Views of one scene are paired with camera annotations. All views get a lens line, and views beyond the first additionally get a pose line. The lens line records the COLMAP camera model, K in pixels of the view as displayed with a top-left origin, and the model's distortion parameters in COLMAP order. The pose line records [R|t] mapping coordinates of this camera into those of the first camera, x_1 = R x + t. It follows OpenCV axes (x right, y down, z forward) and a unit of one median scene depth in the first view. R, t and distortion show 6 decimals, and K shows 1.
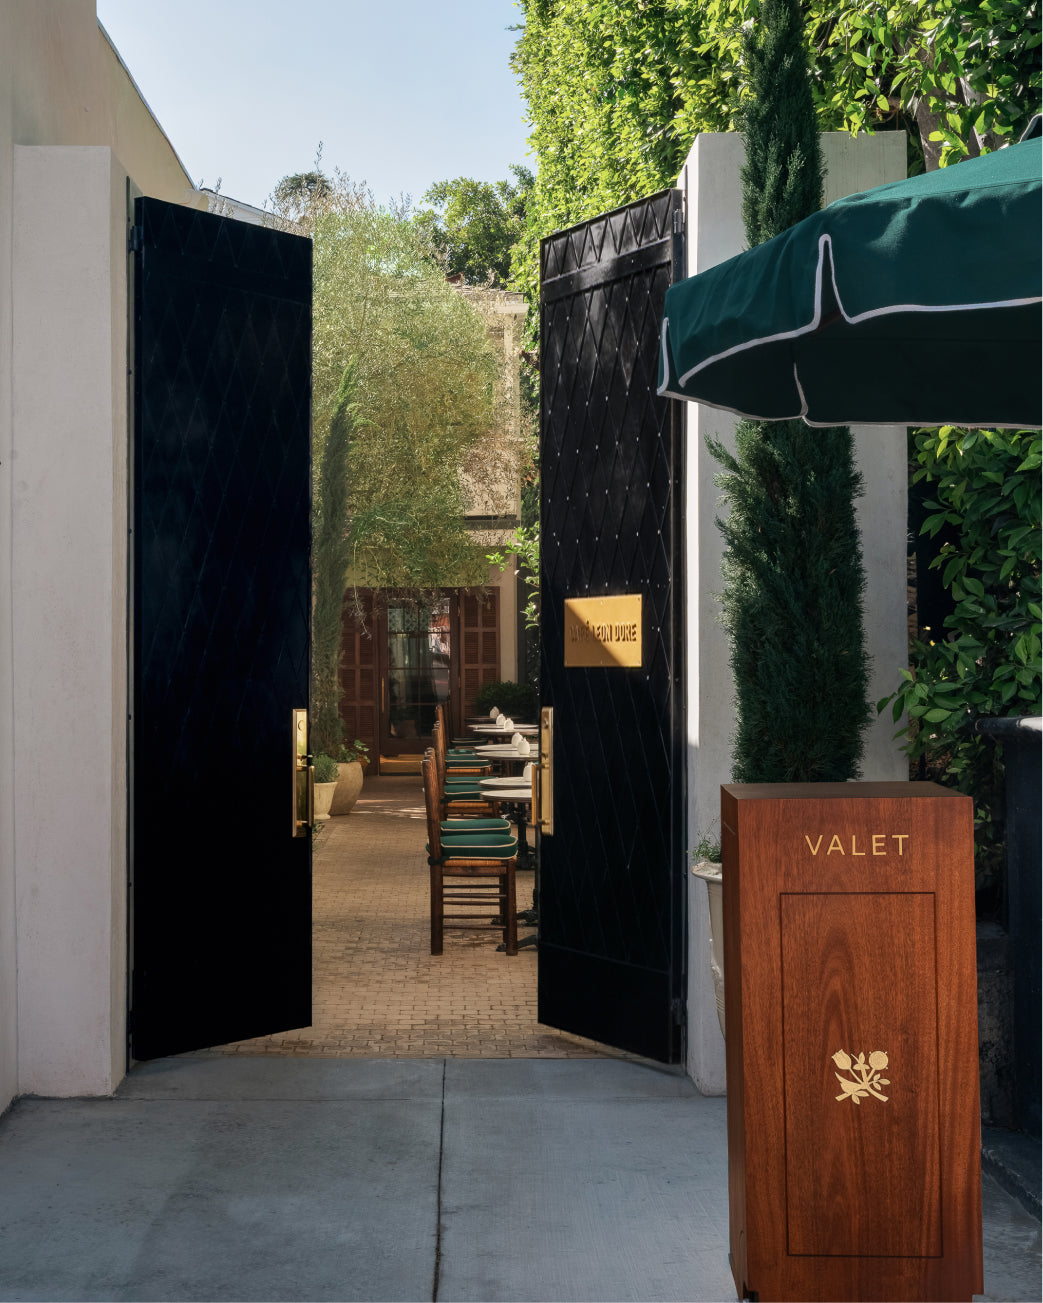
lens RADIAL K [[1925.5, 0, 521.5], [0, 1925.5, 651.5], [0, 0, 1]] dist [0.120734, -0.028196]
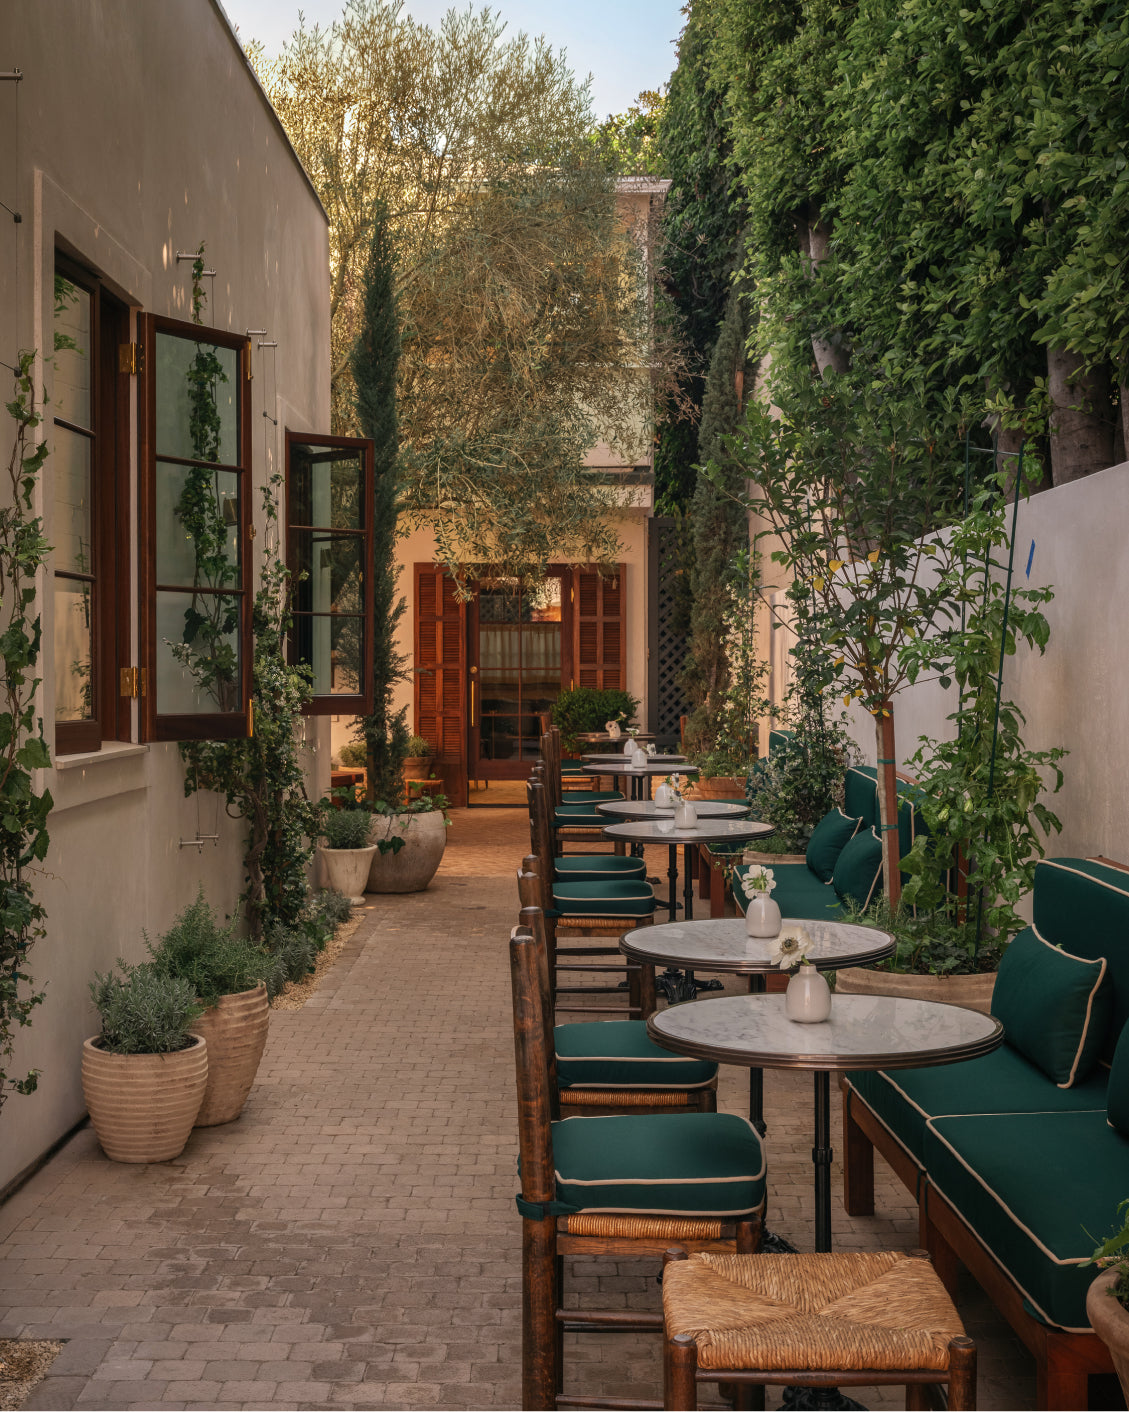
lens RADIAL K [[2086.5, 0, 564.5], [0, 2086.5, 706.0], [0, 0, 1]] dist [0.120734, -0.028196]
pose [[0.999332, 0.013767, -0.033852, -0.007404], [-0.012944, 0.999618, 0.024422, 0.003459], [0.034175, -0.023967, 0.999128, 0.182365]]
